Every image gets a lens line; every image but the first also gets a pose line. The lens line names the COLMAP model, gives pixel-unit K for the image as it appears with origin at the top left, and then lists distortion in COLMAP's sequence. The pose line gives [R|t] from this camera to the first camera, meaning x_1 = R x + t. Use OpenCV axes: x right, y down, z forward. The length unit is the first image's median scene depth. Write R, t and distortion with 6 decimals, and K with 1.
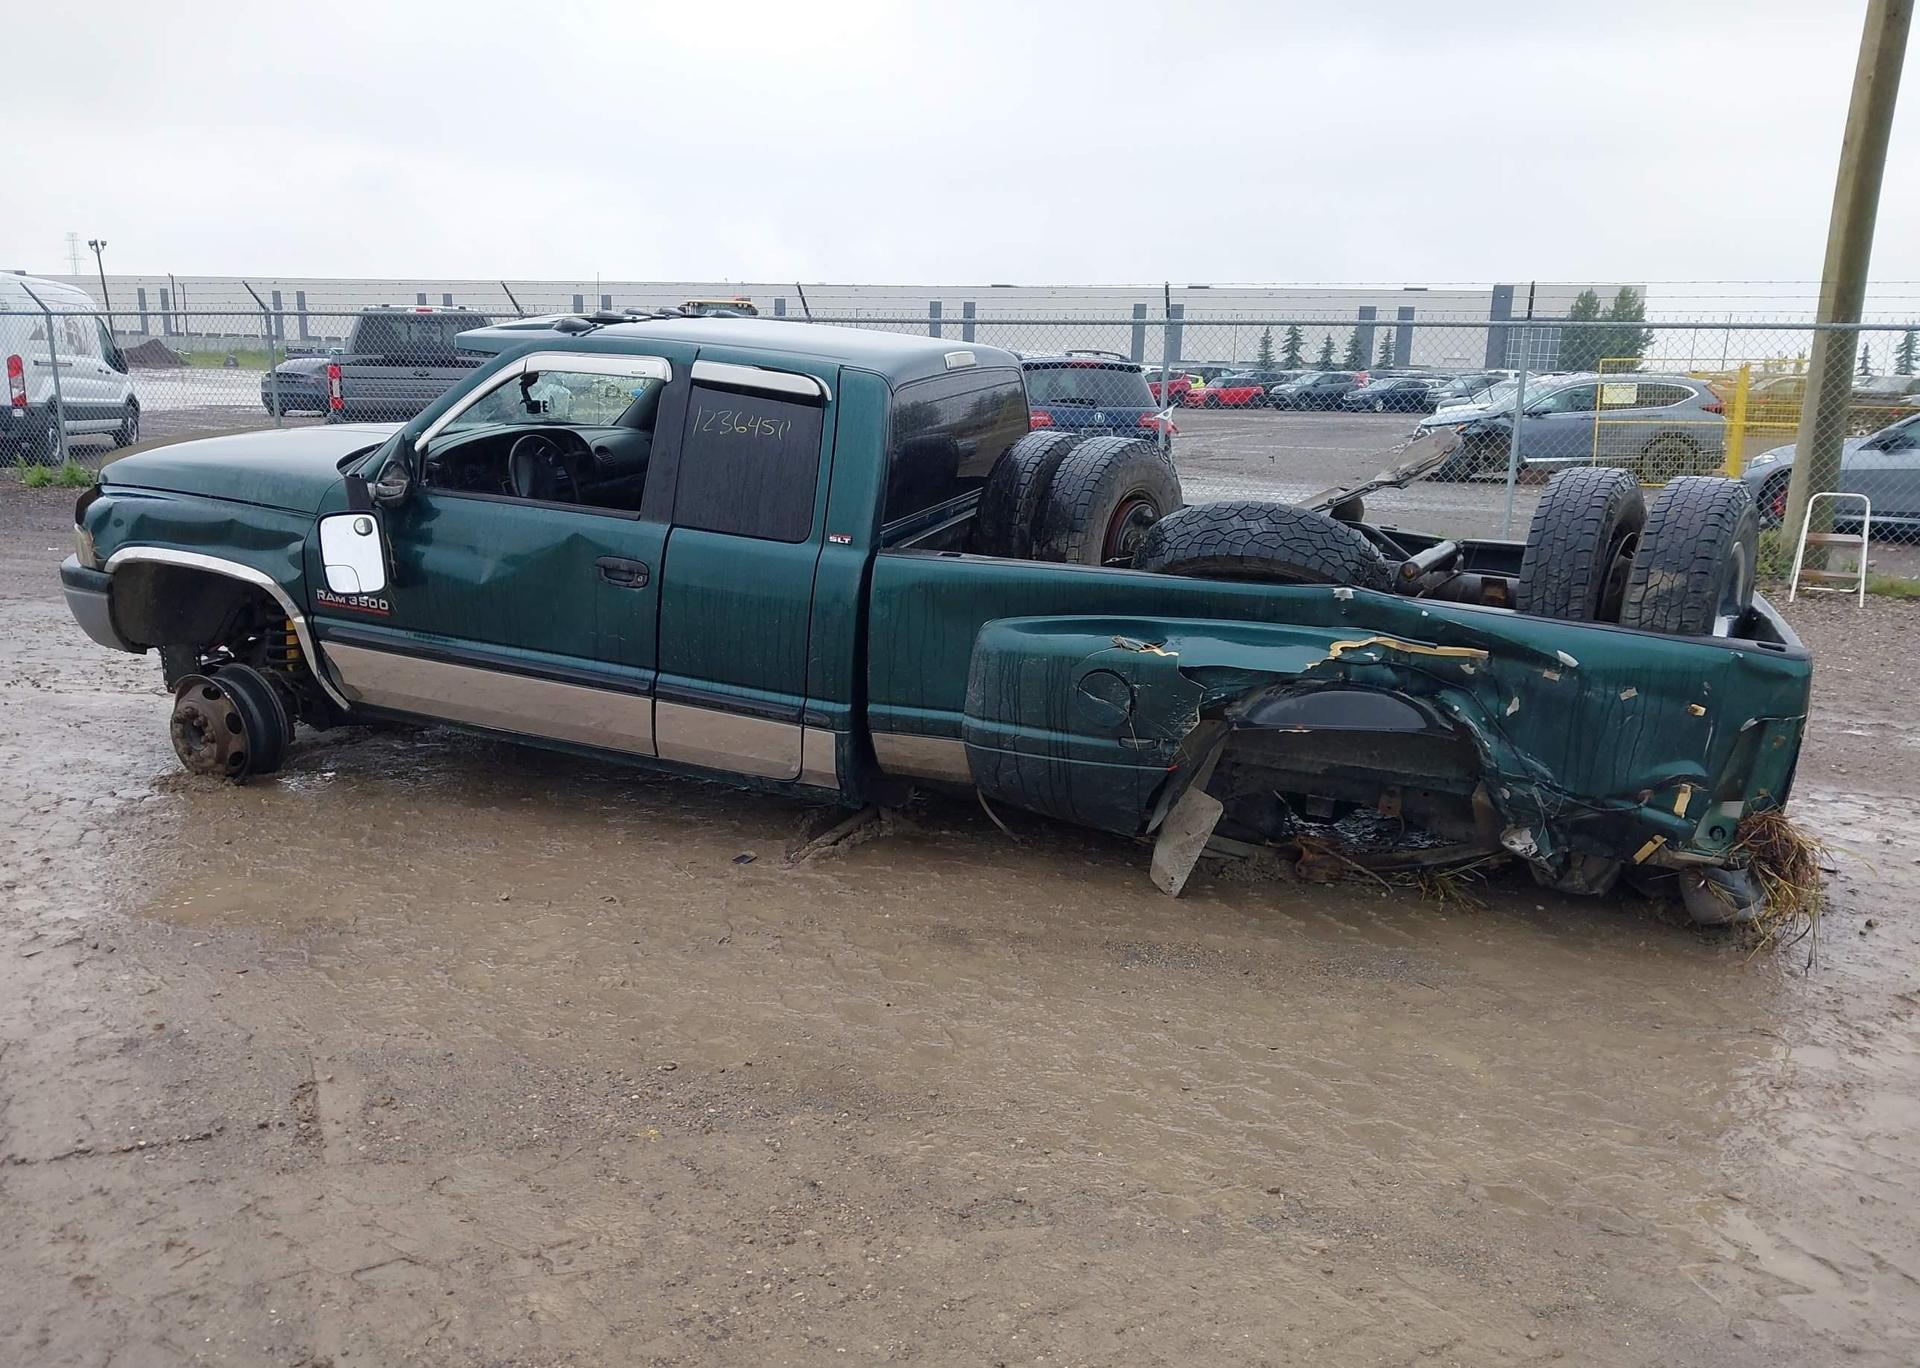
lens RADIAL K [[1492.5, 0, 954.5], [0, 1492.5, 732.0], [0, 0, 1]] dist [0.089546, -0.144599]
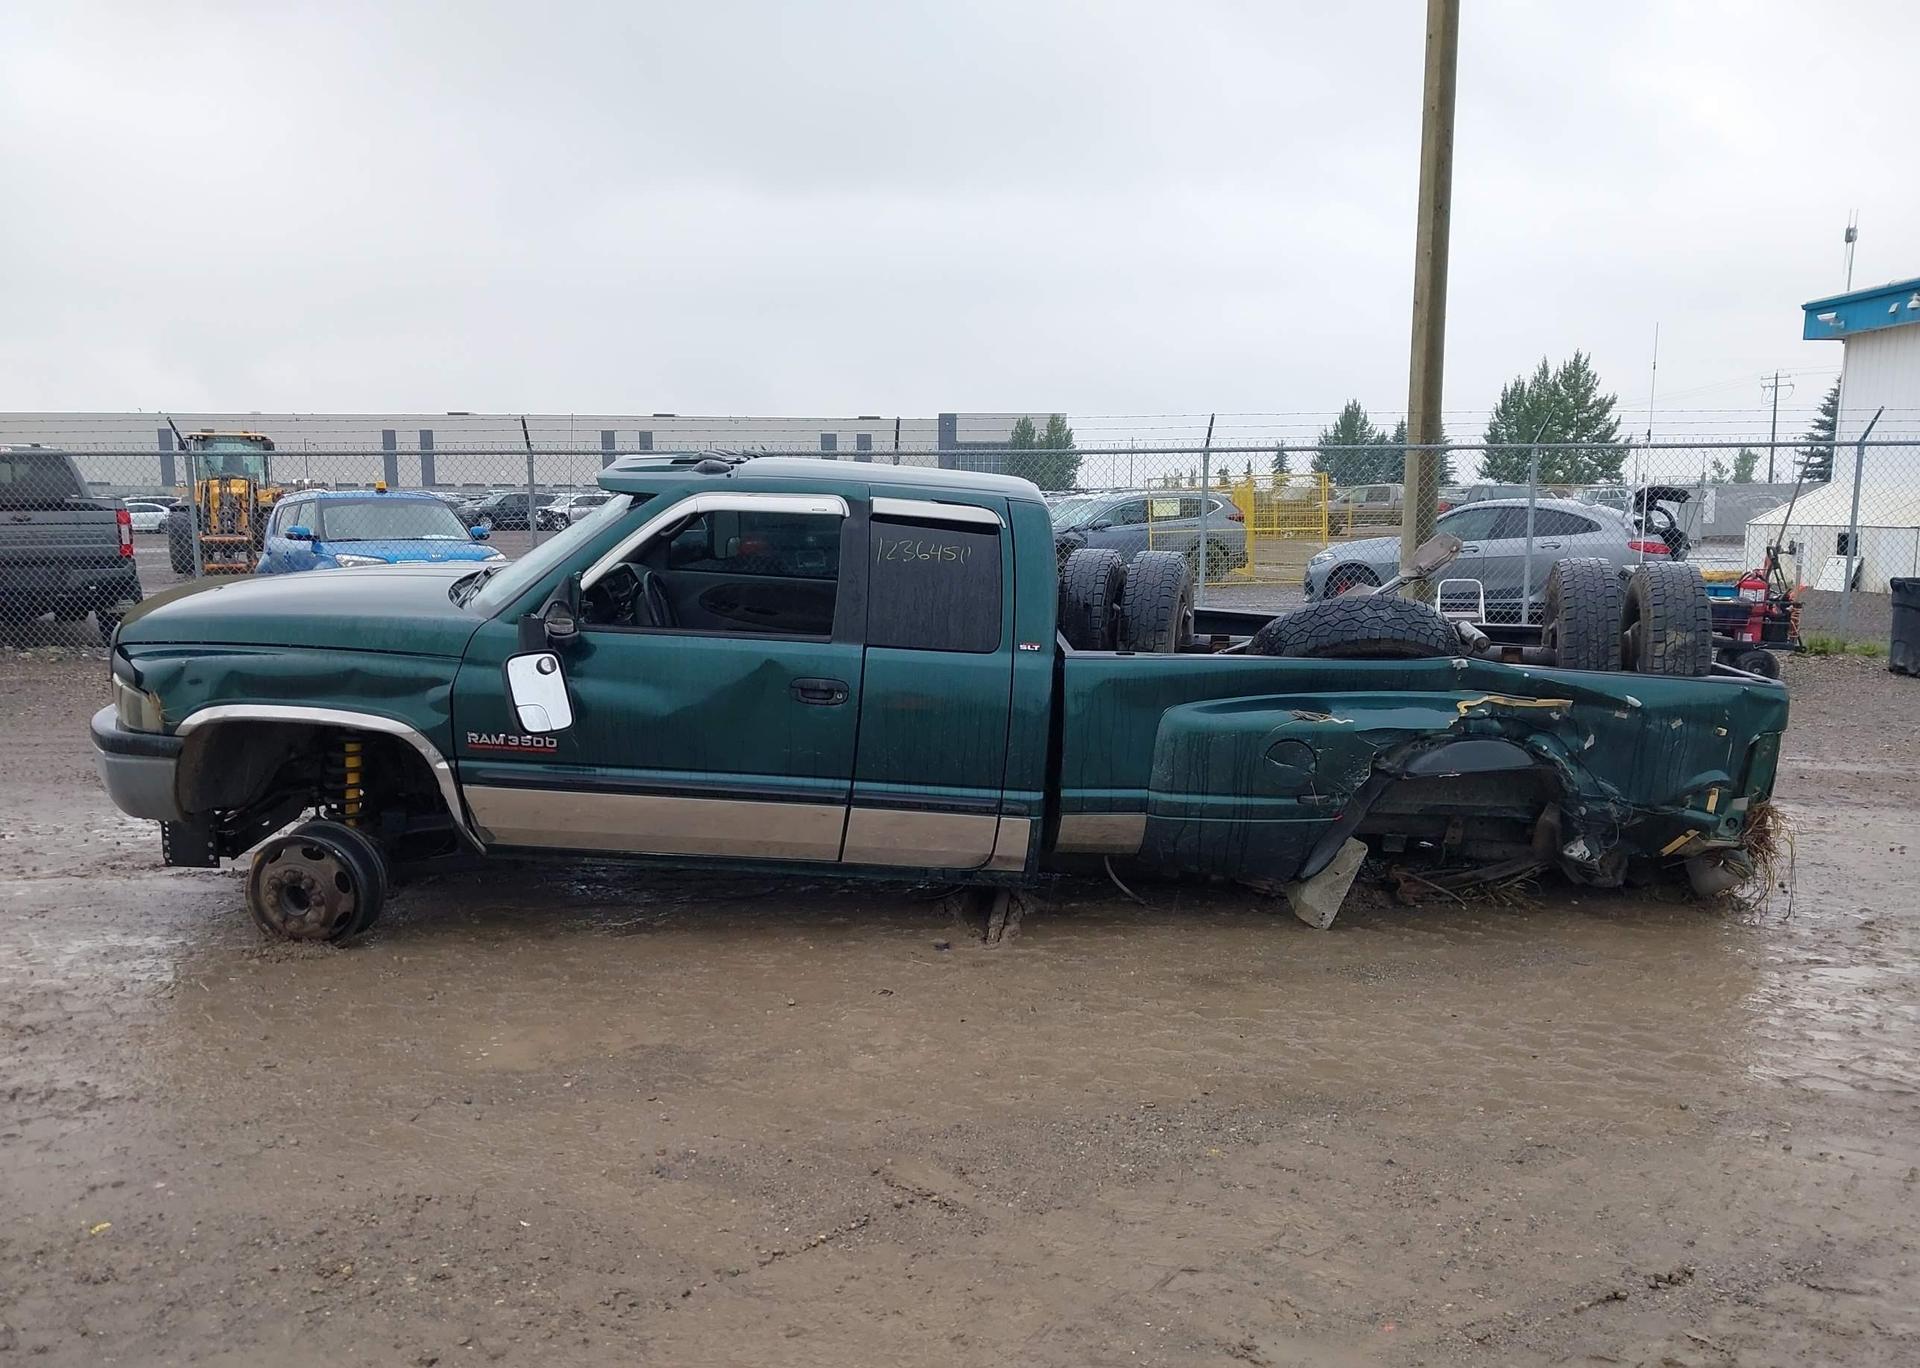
lens RADIAL K [[1483.5, 0, 958.9], [0, 1483.5, 723.0], [0, 0, 1]] dist [0.115443, -0.177427]
pose [[0.939363, -0.075647, 0.334477, -0.495008], [0.103371, 0.992461, -0.065853, -0.003311], [-0.326974, 0.096435, 0.940100, -0.032750]]
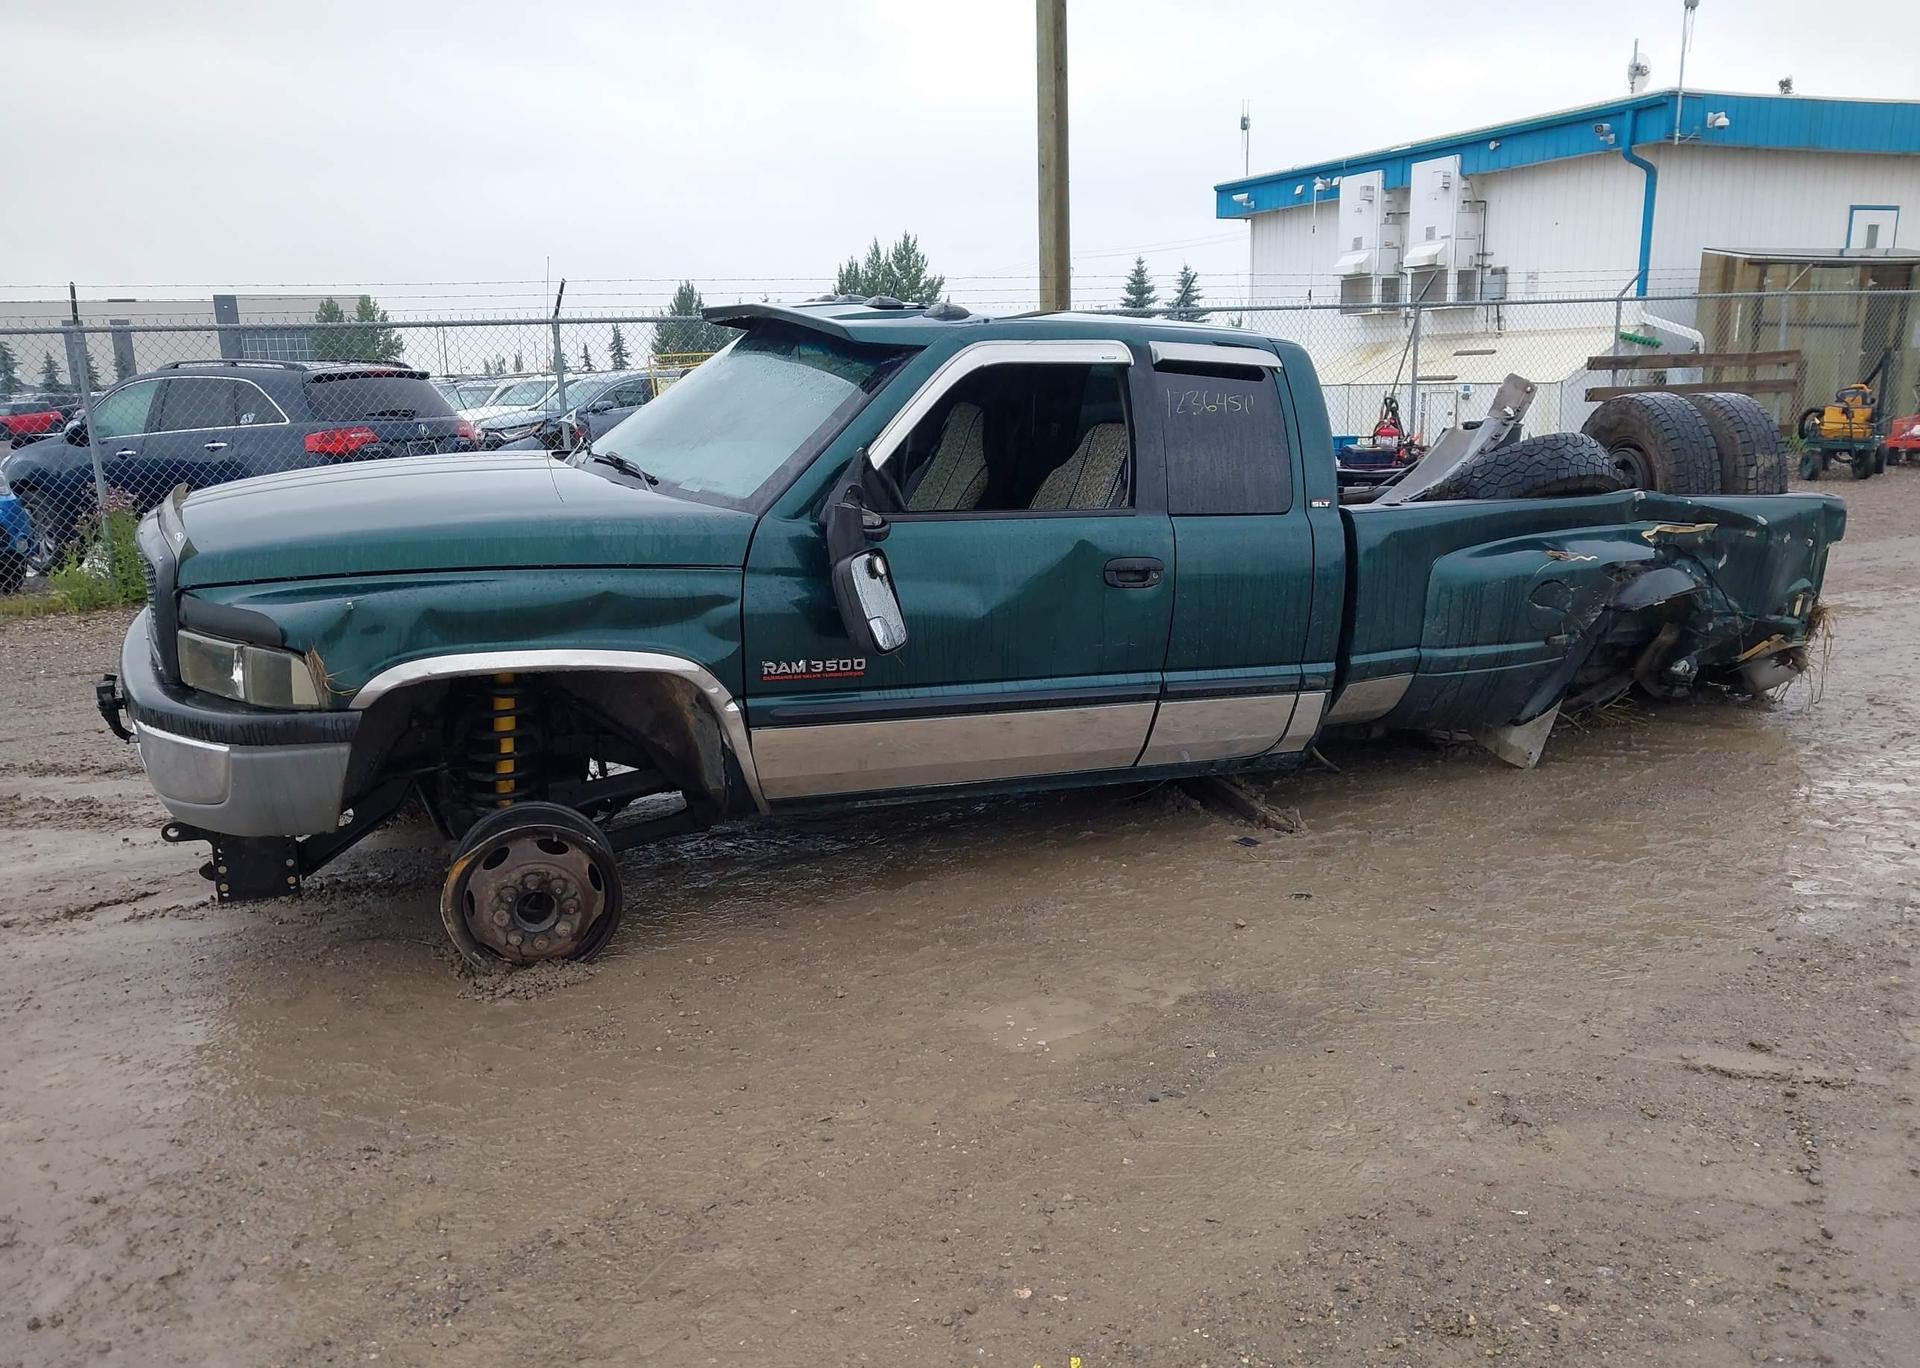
lens RADIAL K [[1501.0, 0, 961.2], [0, 1501.0, 730.1], [0, 0, 1]] dist [0.022367, -0.014033]
pose [[0.703065, -0.208746, 0.679798, -0.965765], [0.212935, 0.973881, 0.078827, -0.109202], [-0.678498, 0.089332, 0.729151, 0.415001]]
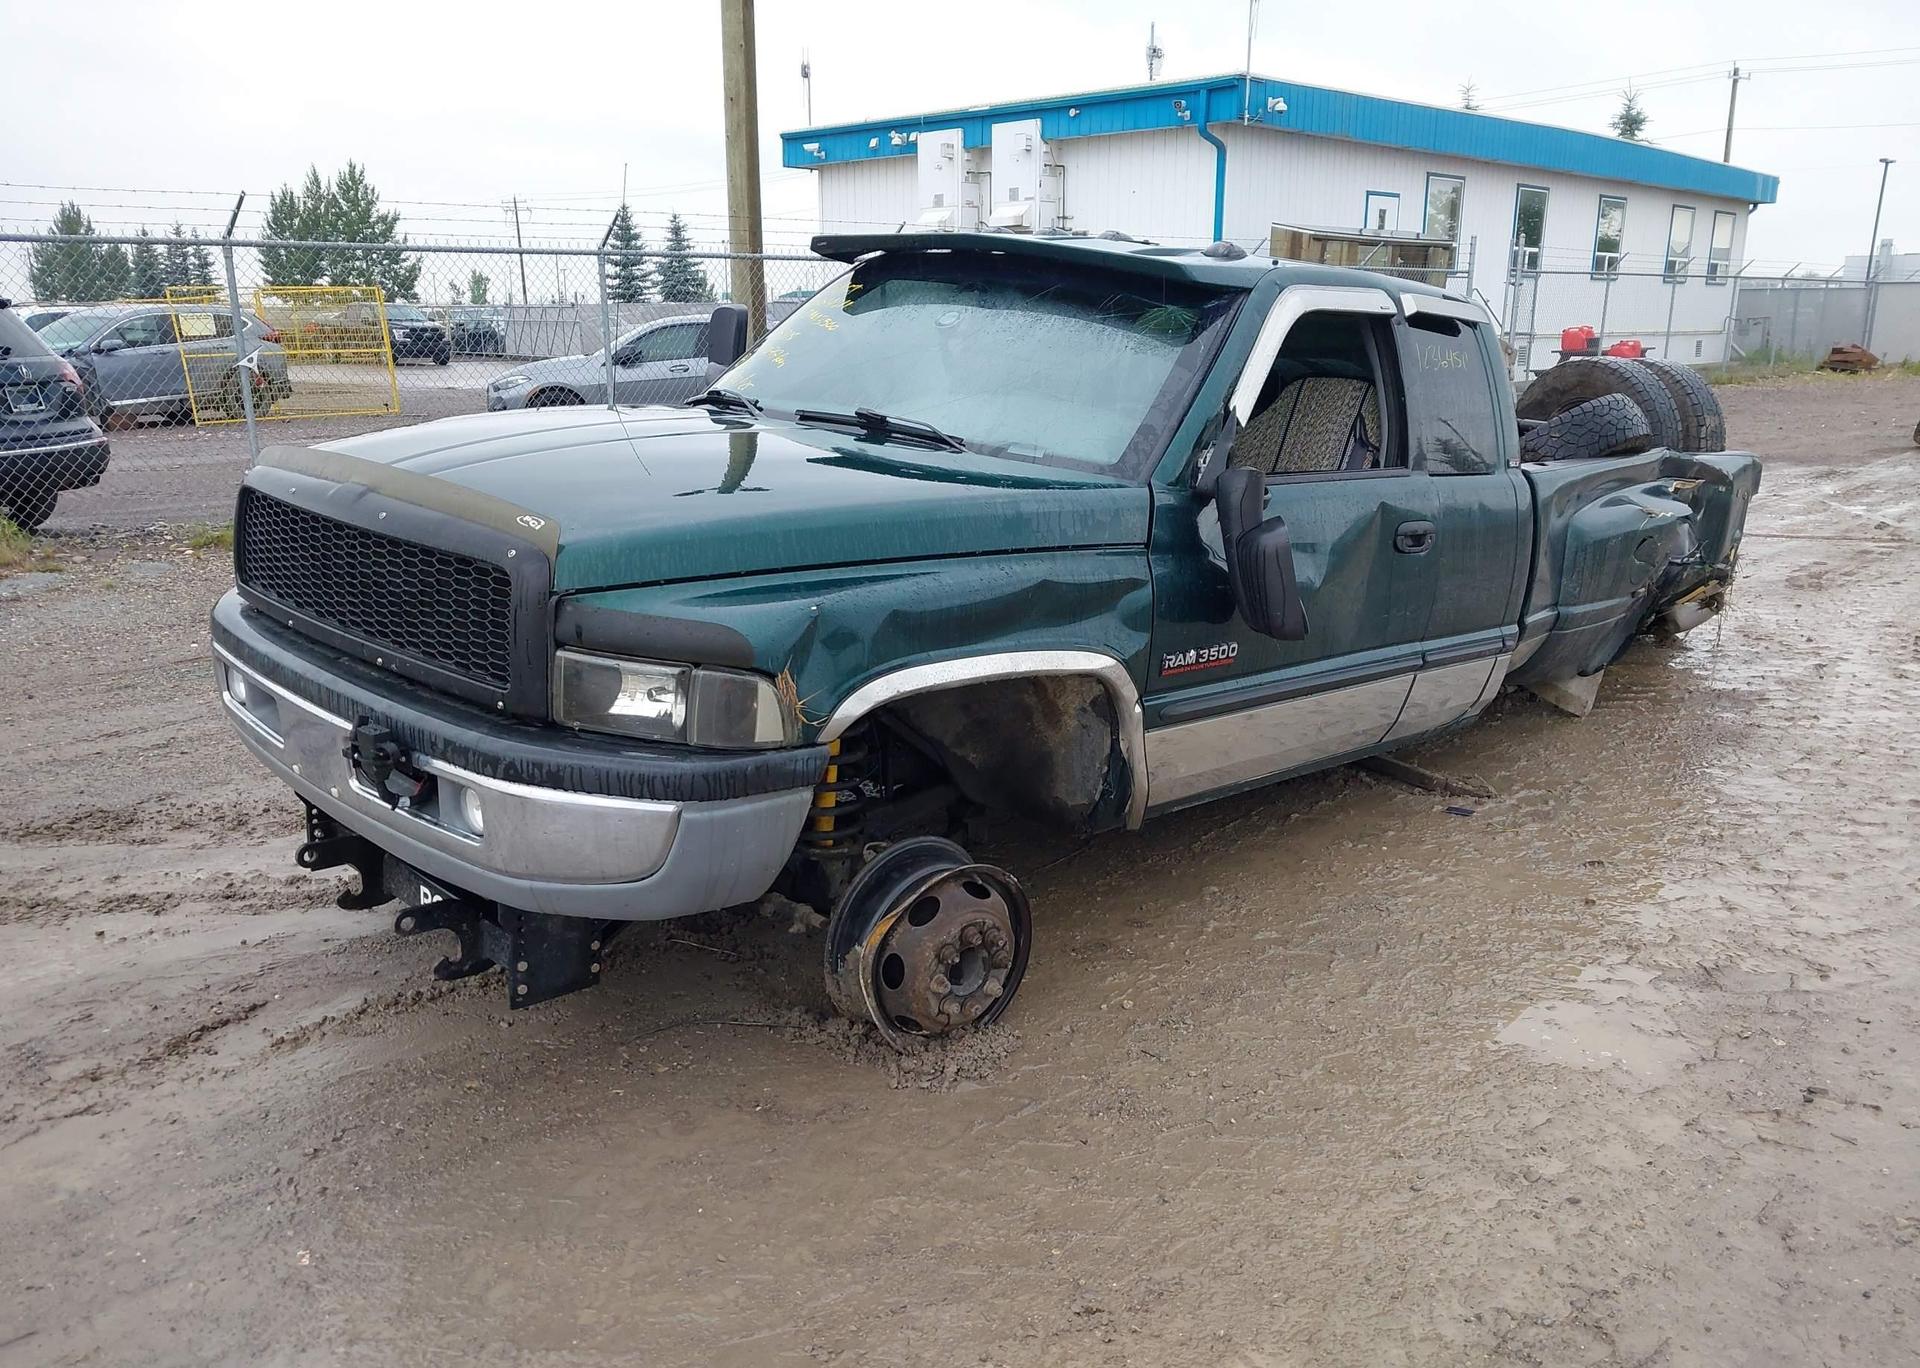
lens RADIAL K [[1504.5, 0, 956.1], [0, 1504.5, 725.3], [0, 0, 1]] dist [0.007073, -0.001511]
pose [[0.420758, -0.263801, 0.867970, -1.147178], [0.226985, 0.956966, 0.180817, -0.225835], [-0.878317, 0.120936, 0.462530, 0.860688]]
